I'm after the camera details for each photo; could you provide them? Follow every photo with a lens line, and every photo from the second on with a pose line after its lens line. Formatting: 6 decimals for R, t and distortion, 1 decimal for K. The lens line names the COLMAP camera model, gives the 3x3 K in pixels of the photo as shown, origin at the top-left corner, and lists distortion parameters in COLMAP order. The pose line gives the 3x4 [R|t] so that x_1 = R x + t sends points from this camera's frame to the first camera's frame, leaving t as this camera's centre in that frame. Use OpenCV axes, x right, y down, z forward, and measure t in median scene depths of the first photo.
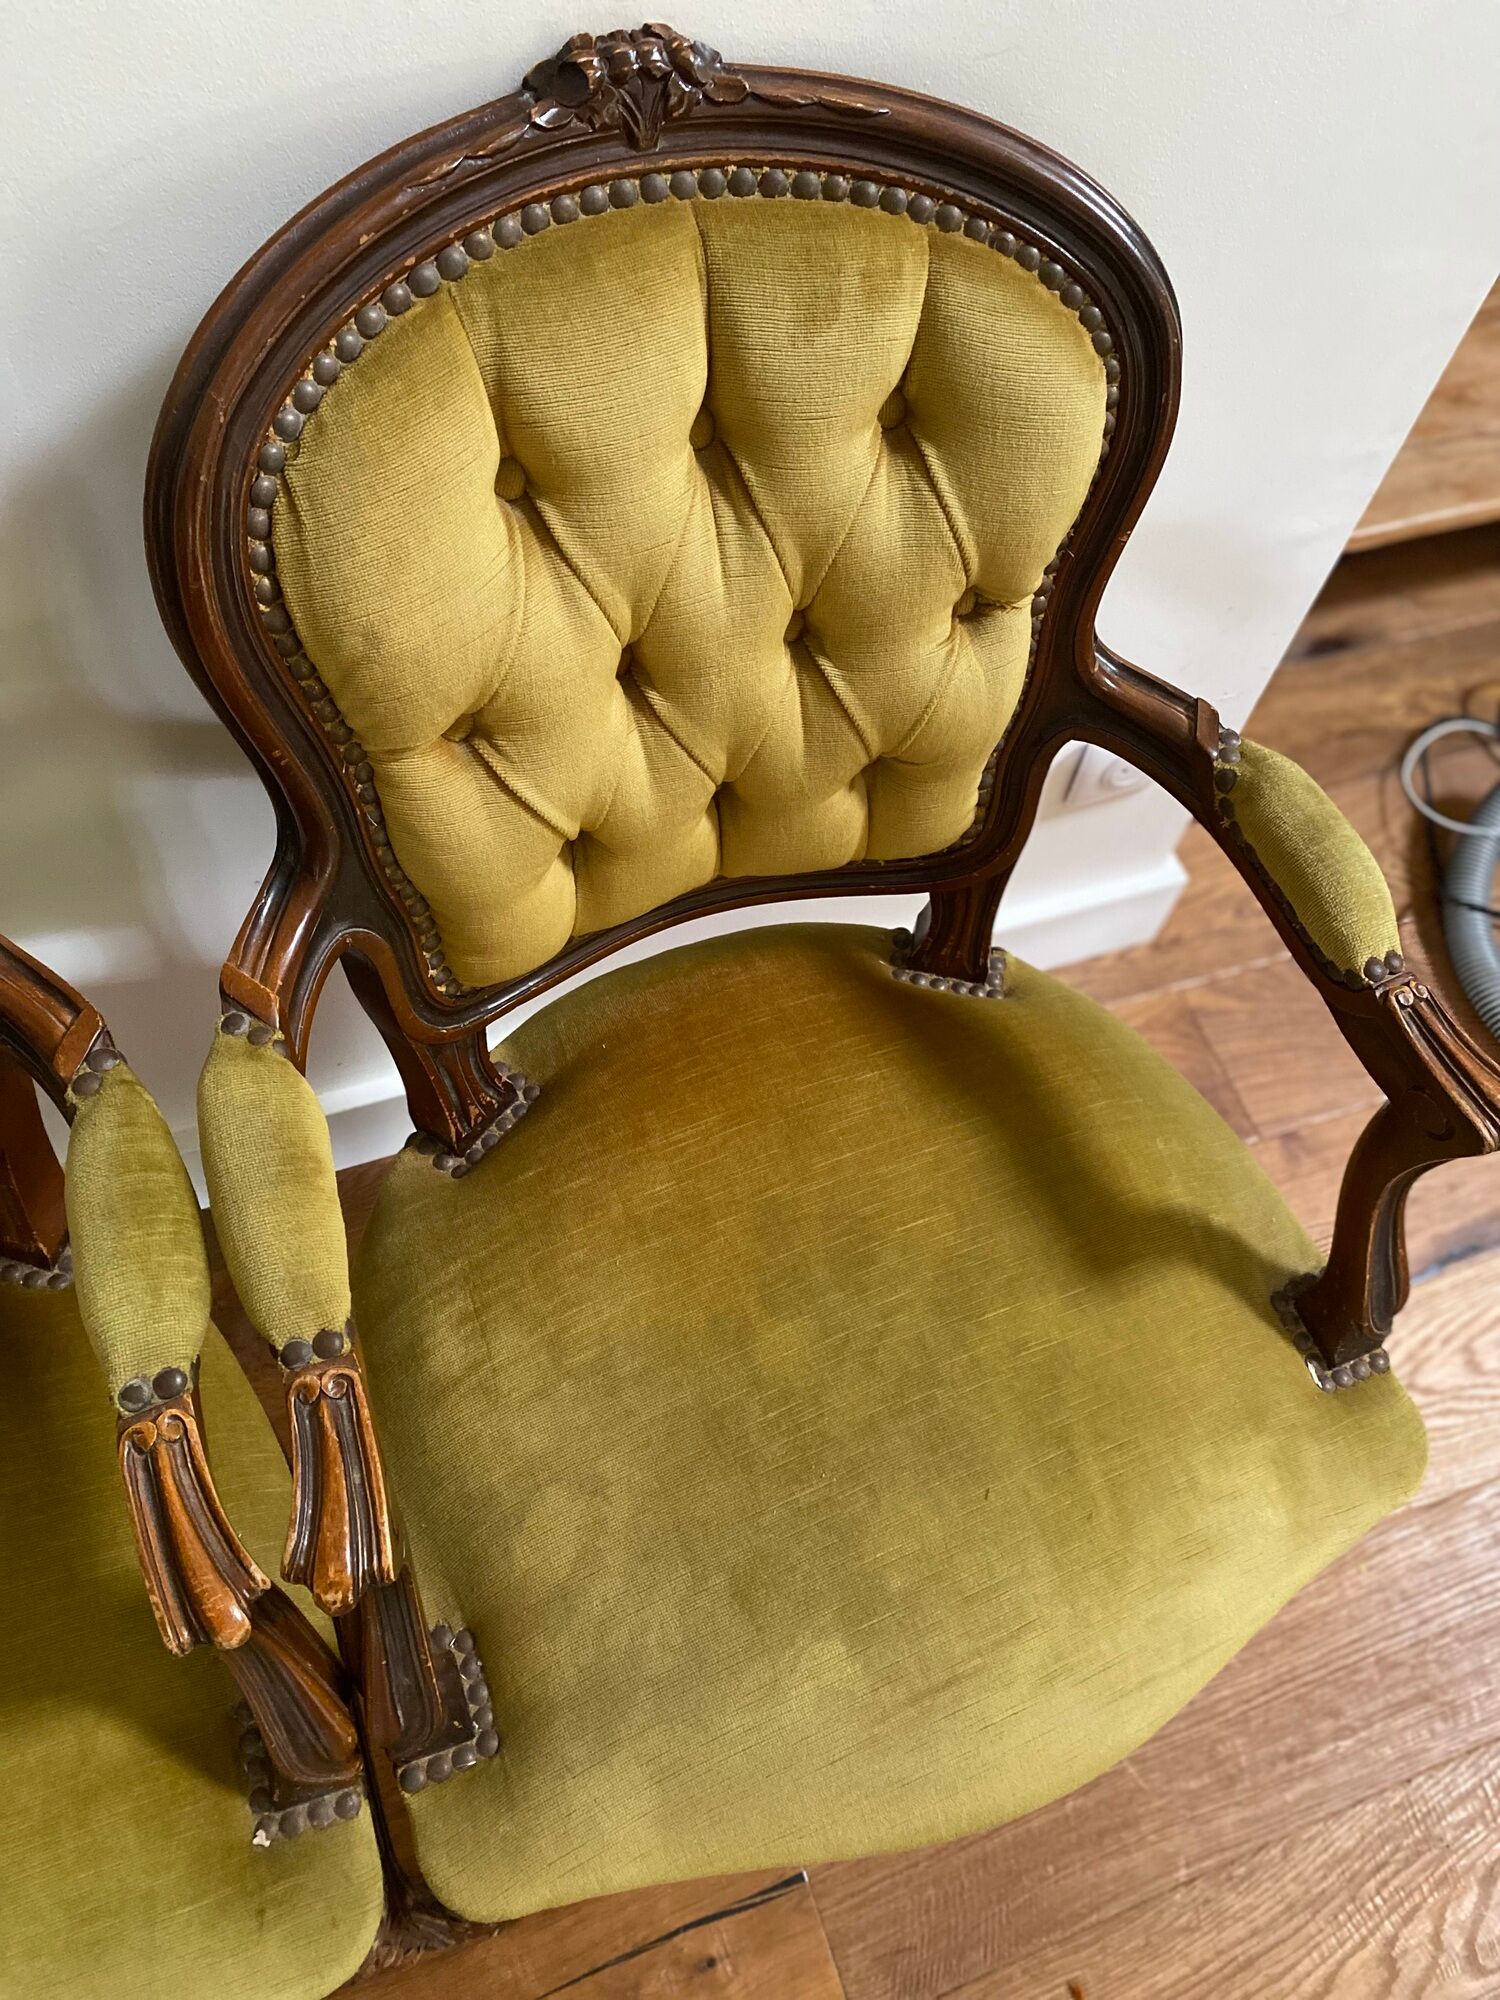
lens RADIAL K [[1536.0, 0, 773.4], [0, 1536.0, 989.6], [0, 0, 1]] dist [0.029027, -0.033106]
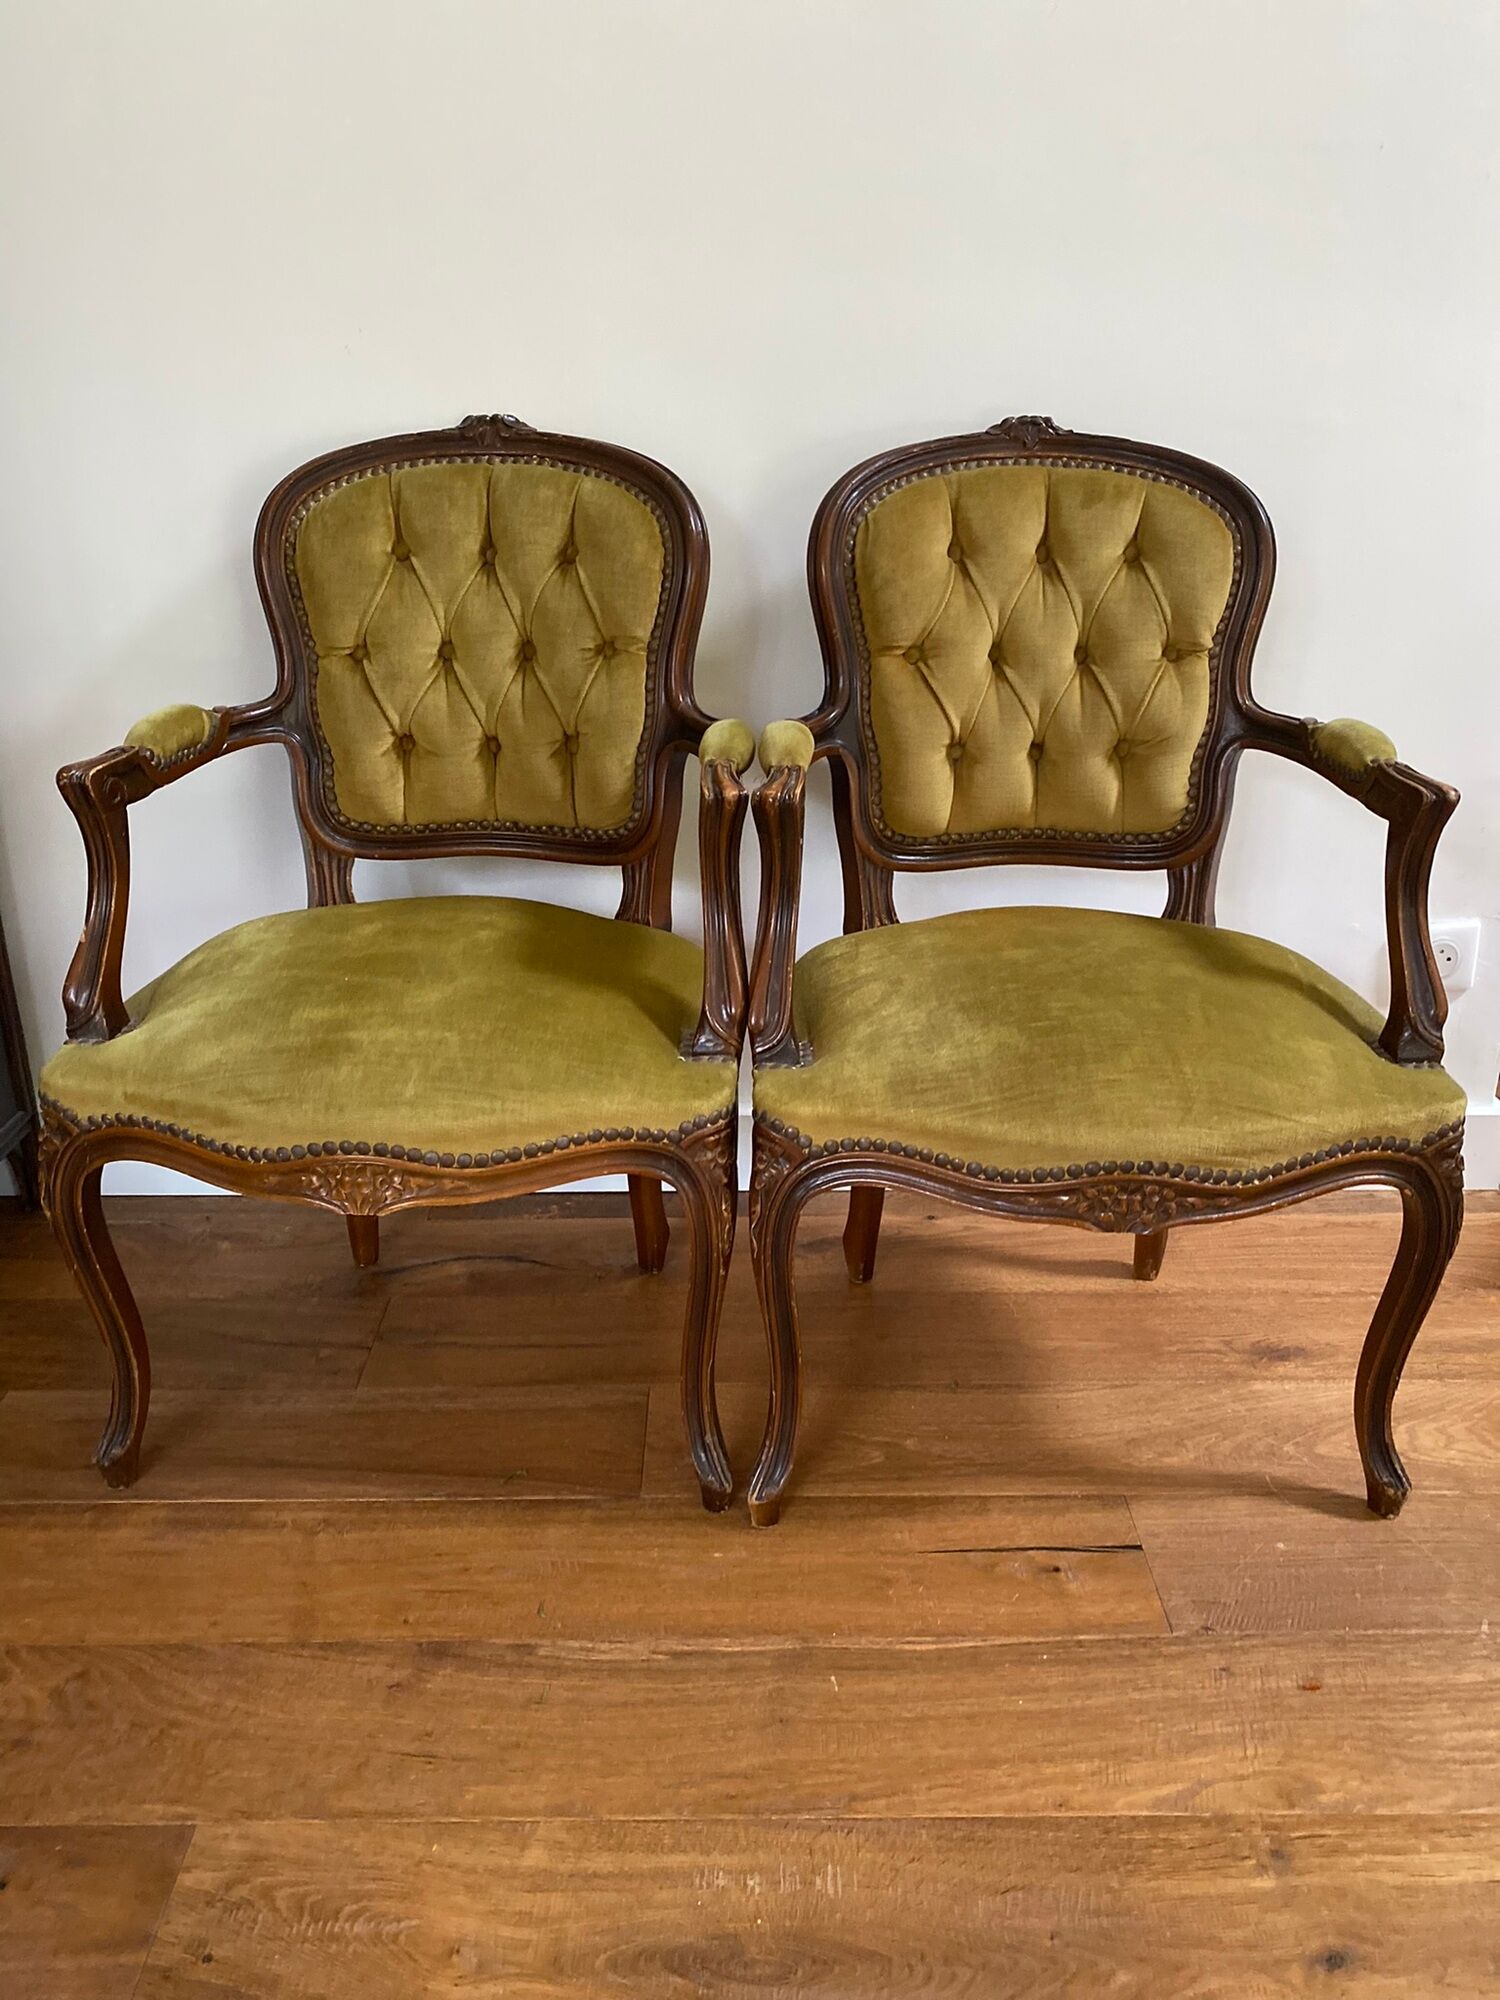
lens RADIAL K [[1536.0, 0, 756.6], [0, 1536.0, 978.5], [0, 0, 1]] dist [0.029027, -0.033106]
pose [[0.926191, 0.042985, -0.374596, 0.413854], [-0.275618, 0.755136, -0.594815, 1.481734], [0.257303, 0.654158, 0.711247, -0.308479]]
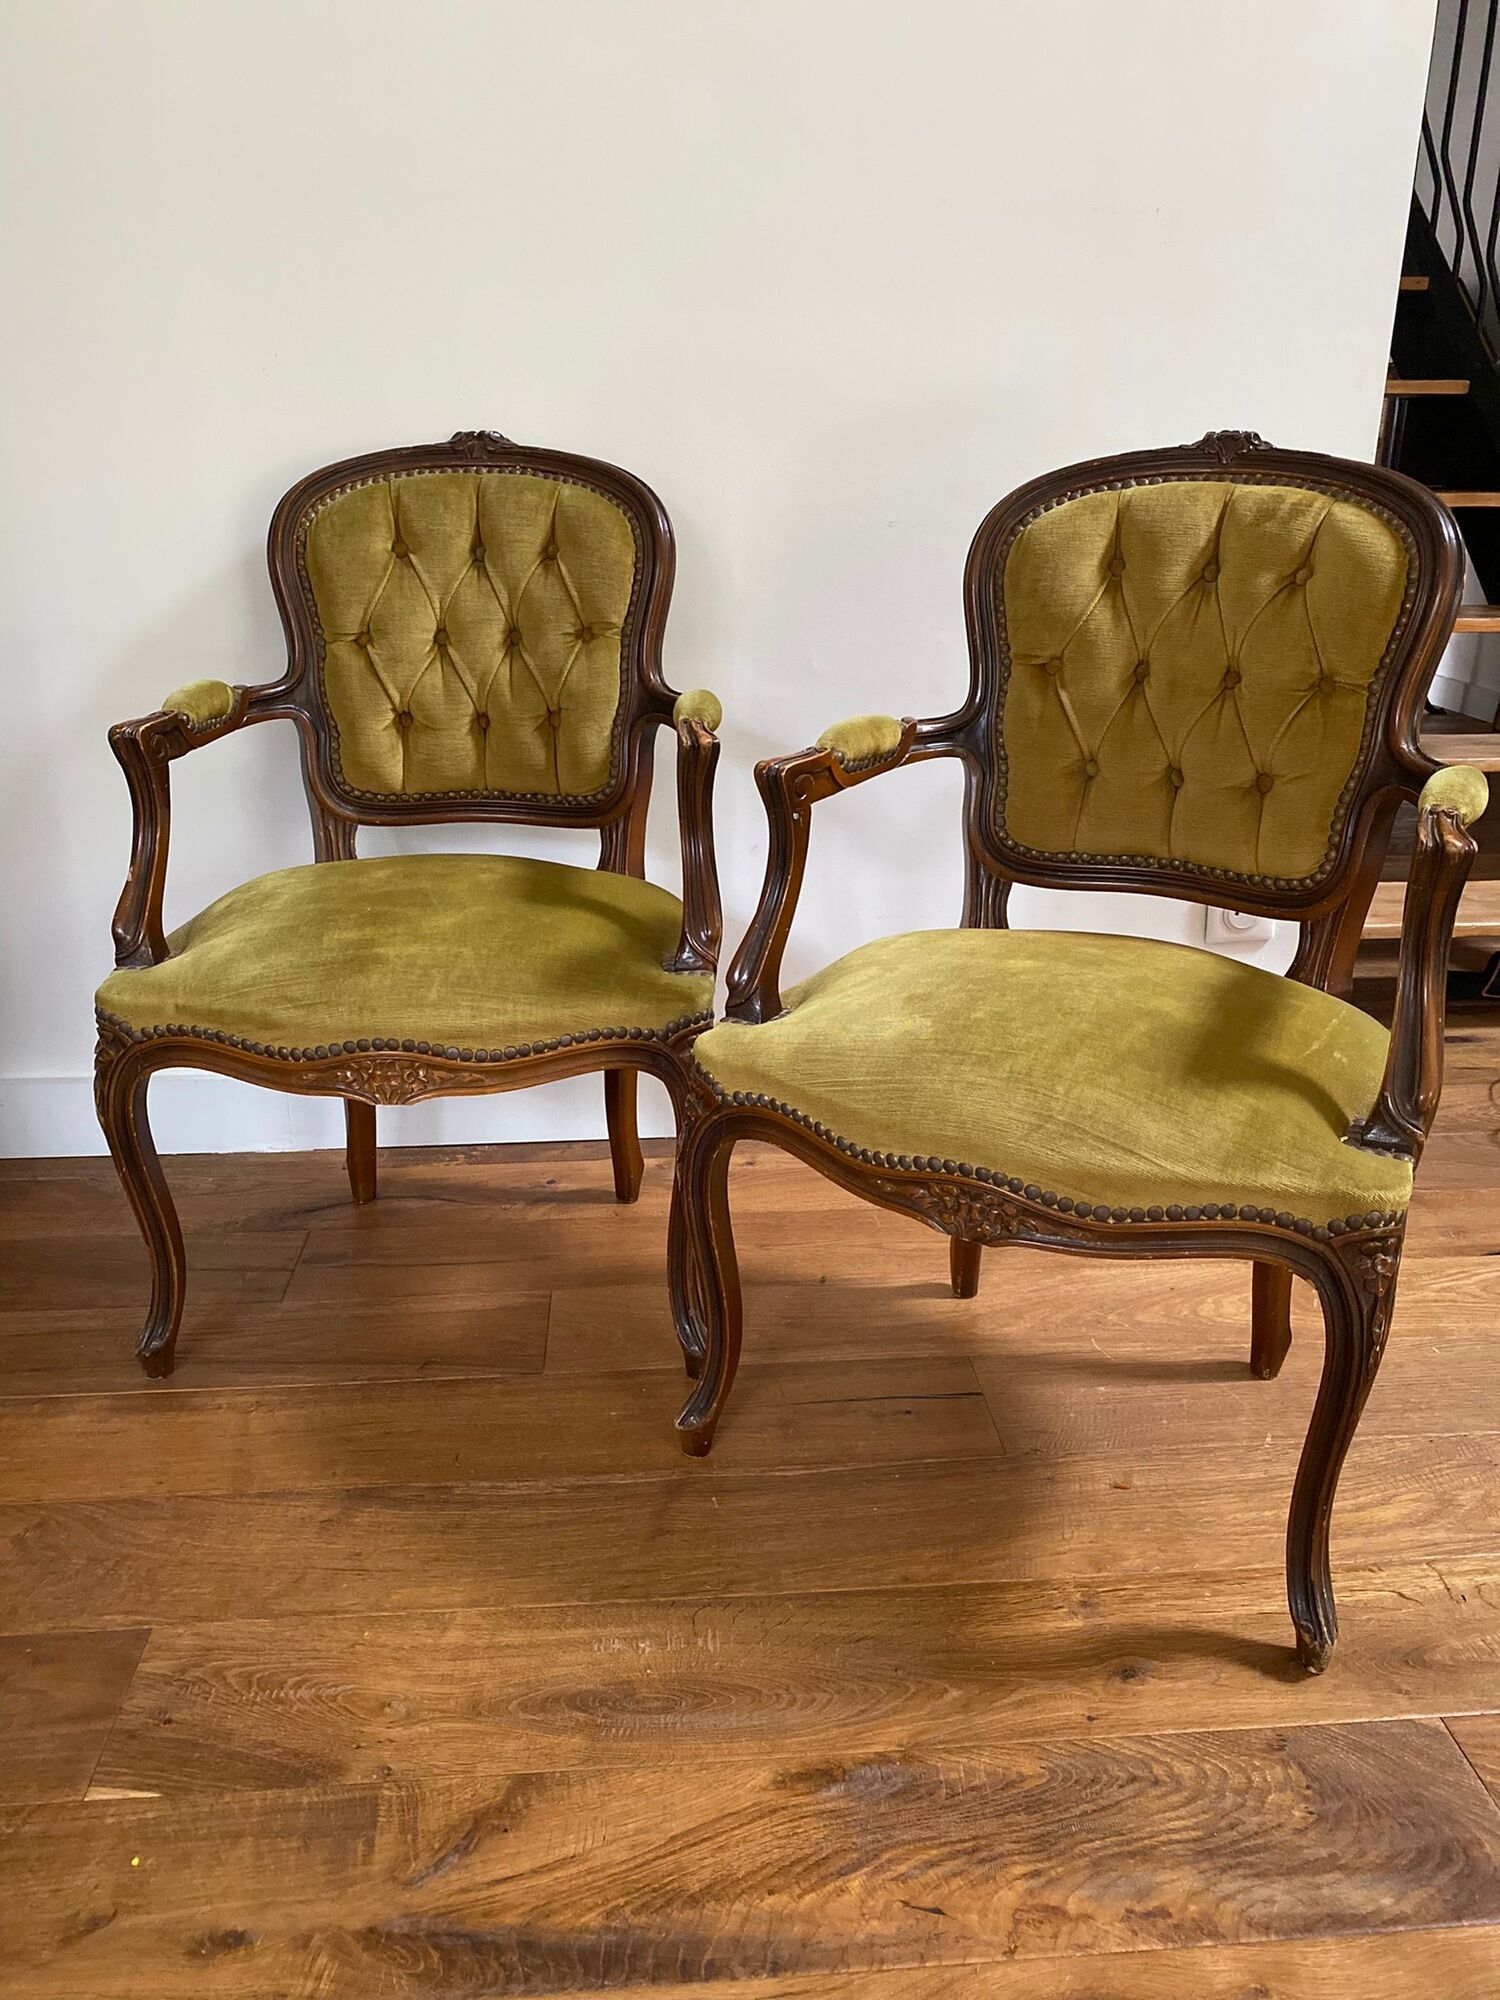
lens RADIAL K [[1536.0, 0, 758.6], [0, 1536.0, 981.5], [0, 0, 1]] dist [0.029027, -0.033106]
pose [[0.945081, 0.013879, -0.326540, 0.454278], [-0.231588, 0.733435, -0.639094, 1.800141], [0.230626, 0.679618, 0.696370, -0.389955]]
